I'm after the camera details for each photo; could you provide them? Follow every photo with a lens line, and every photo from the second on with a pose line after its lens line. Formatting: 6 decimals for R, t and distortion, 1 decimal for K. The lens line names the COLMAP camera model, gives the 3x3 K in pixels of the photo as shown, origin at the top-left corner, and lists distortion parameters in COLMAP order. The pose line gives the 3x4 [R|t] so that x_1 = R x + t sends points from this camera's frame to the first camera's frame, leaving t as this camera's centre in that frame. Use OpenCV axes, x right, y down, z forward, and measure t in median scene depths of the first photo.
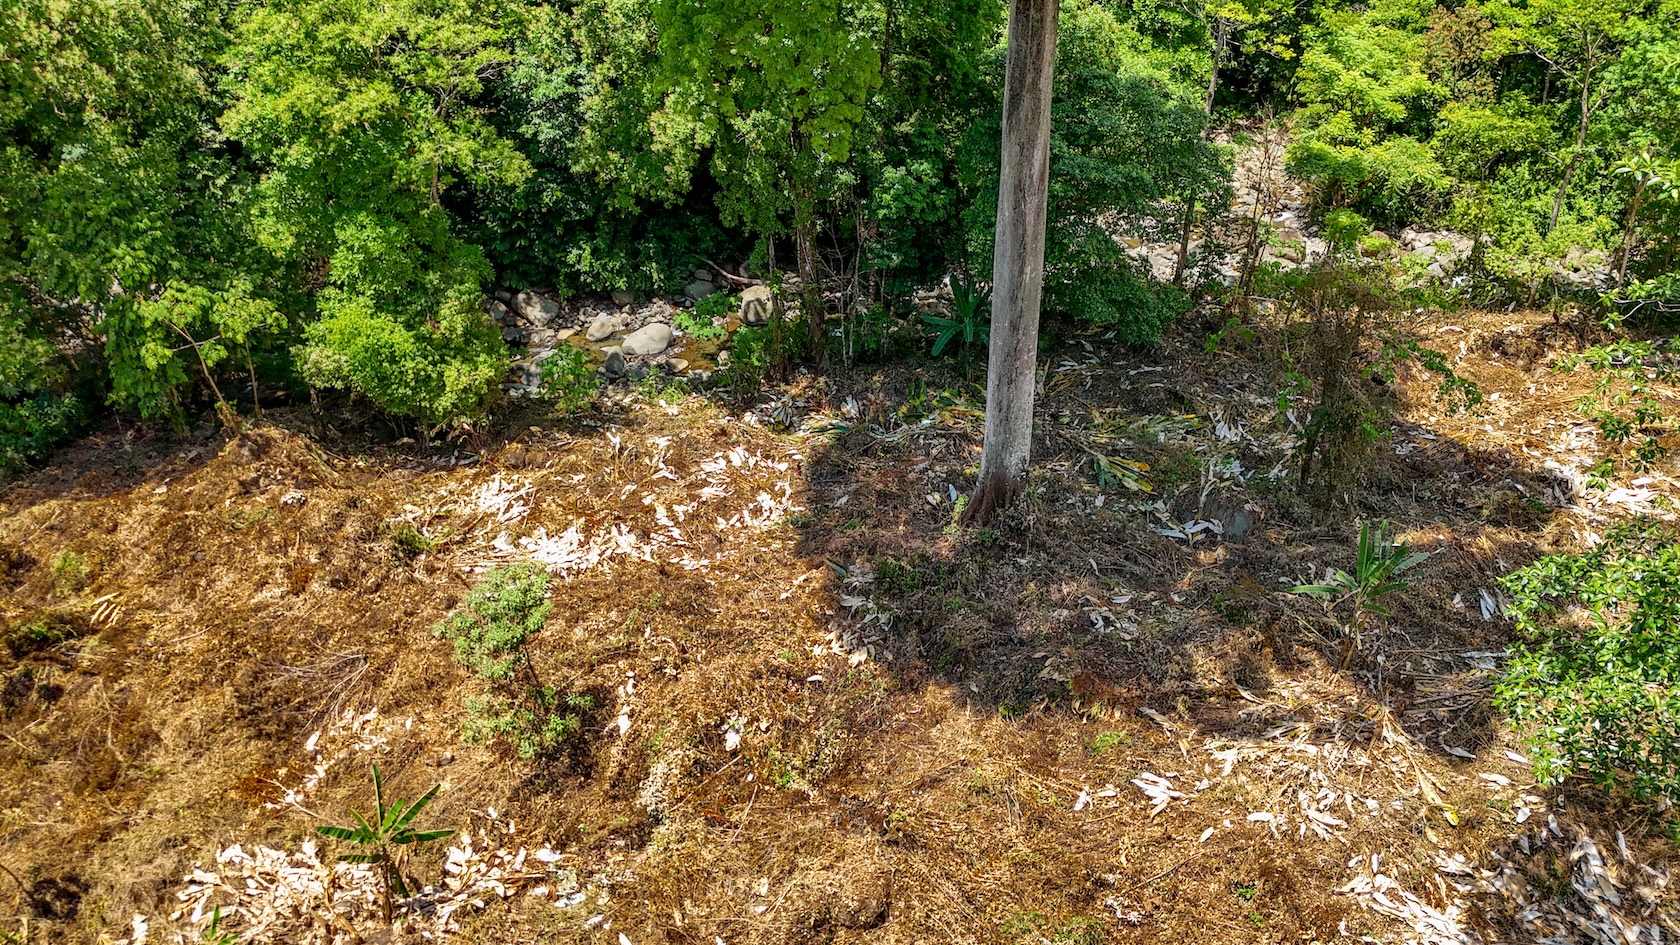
lens RADIAL K [[1259.5, 0, 844.4], [0, 1259.5, 469.4], [0, 0, 1]] dist [0.071497, -0.044477]
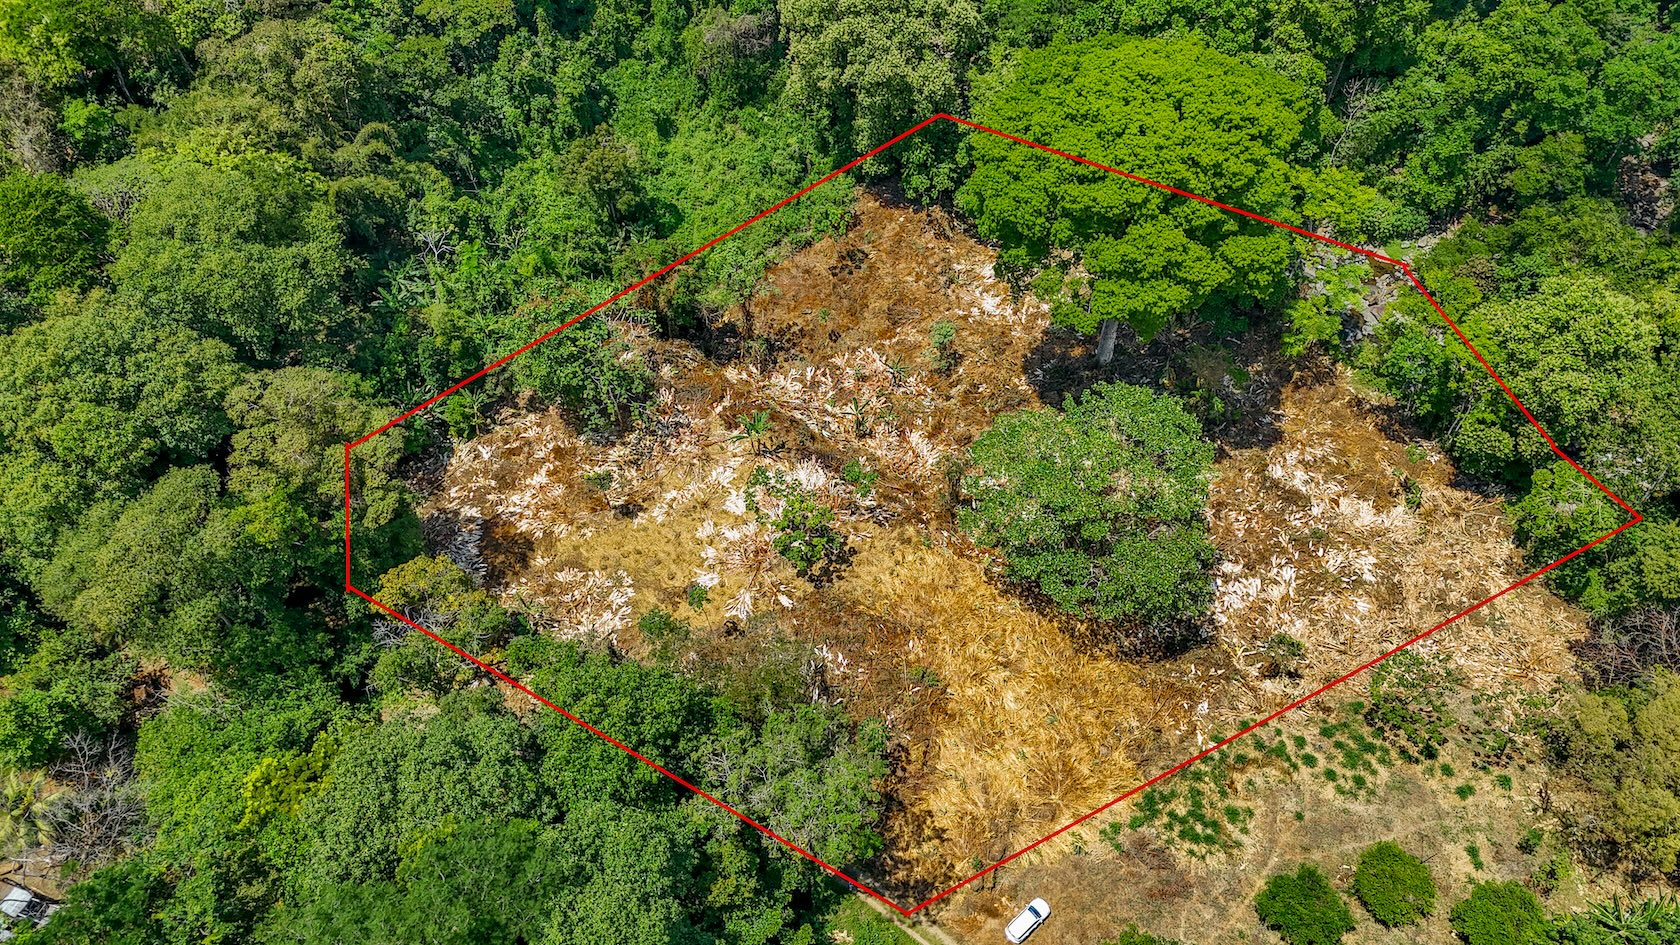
lens RADIAL K [[1259.5, 0, 840.9], [0, 1259.5, 477.6], [0, 0, 1]] dist [0.071497, -0.044477]
pose [[0.757941, 0.536319, -0.371333, 0.878611], [-0.336945, 0.809306, 0.481136, -0.963229], [0.558564, -0.239554, 0.794116, -1.767043]]
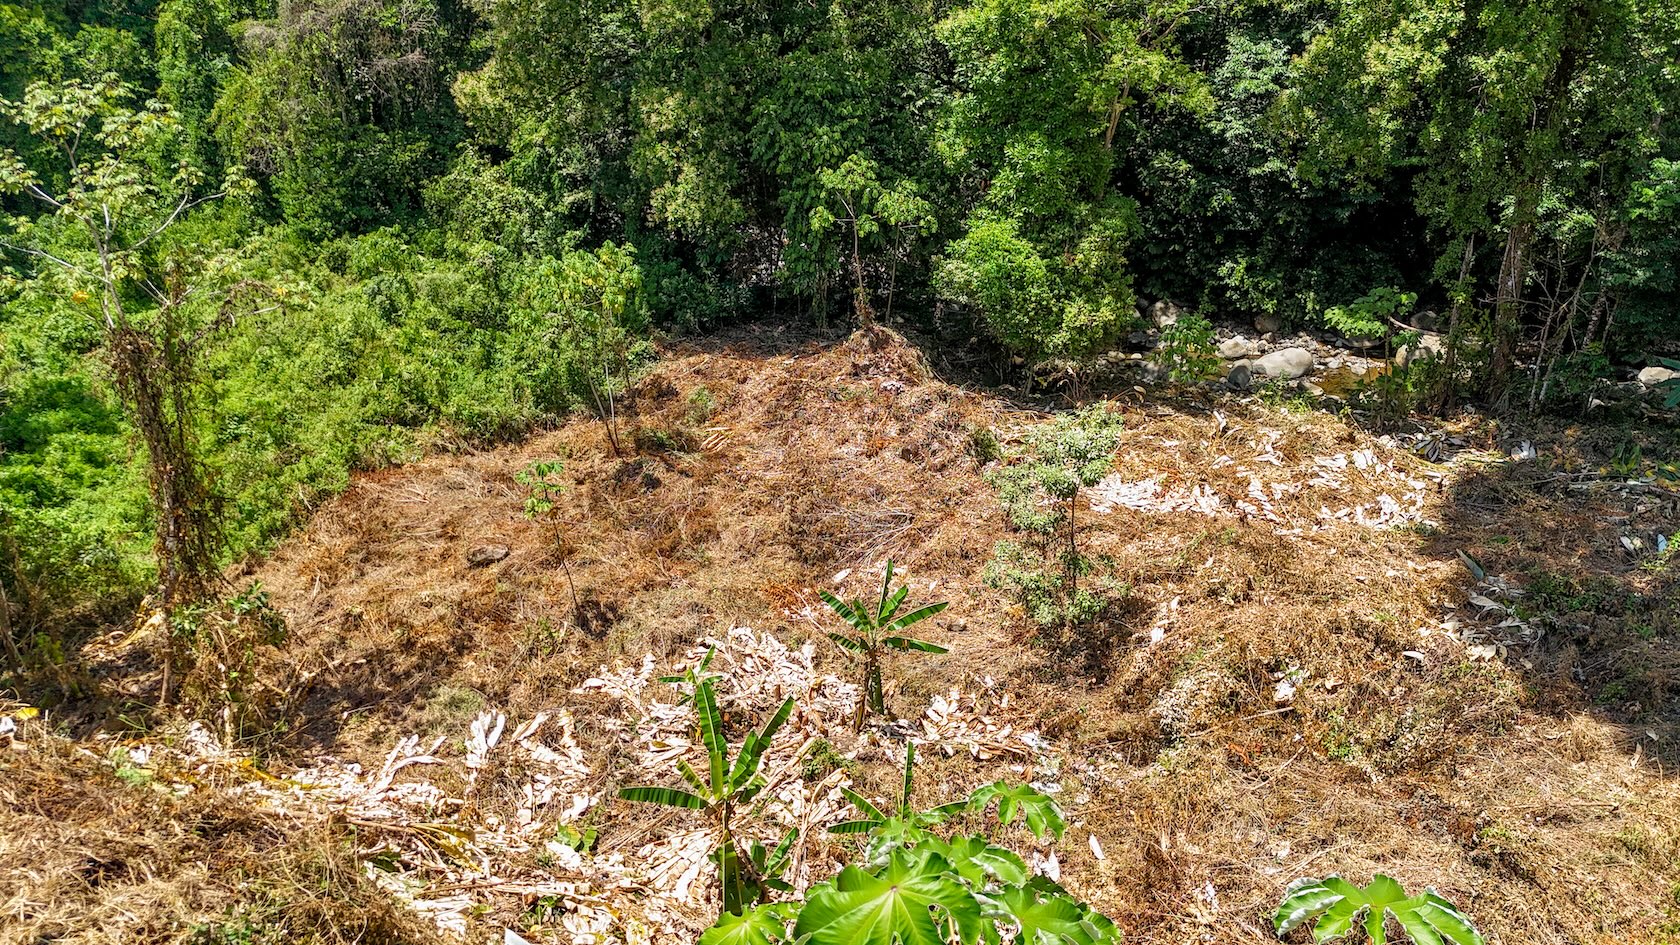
lens RADIAL K [[1259.5, 0, 842.5], [0, 1259.5, 470.6], [0, 0, 1]] dist [0.071497, -0.044477]
pose [[0.861024, 0.230979, -0.453085, 0.003027], [-0.285306, 0.956893, -0.054366, 0.159482], [0.420996, 0.176078, 0.889808, 0.106119]]
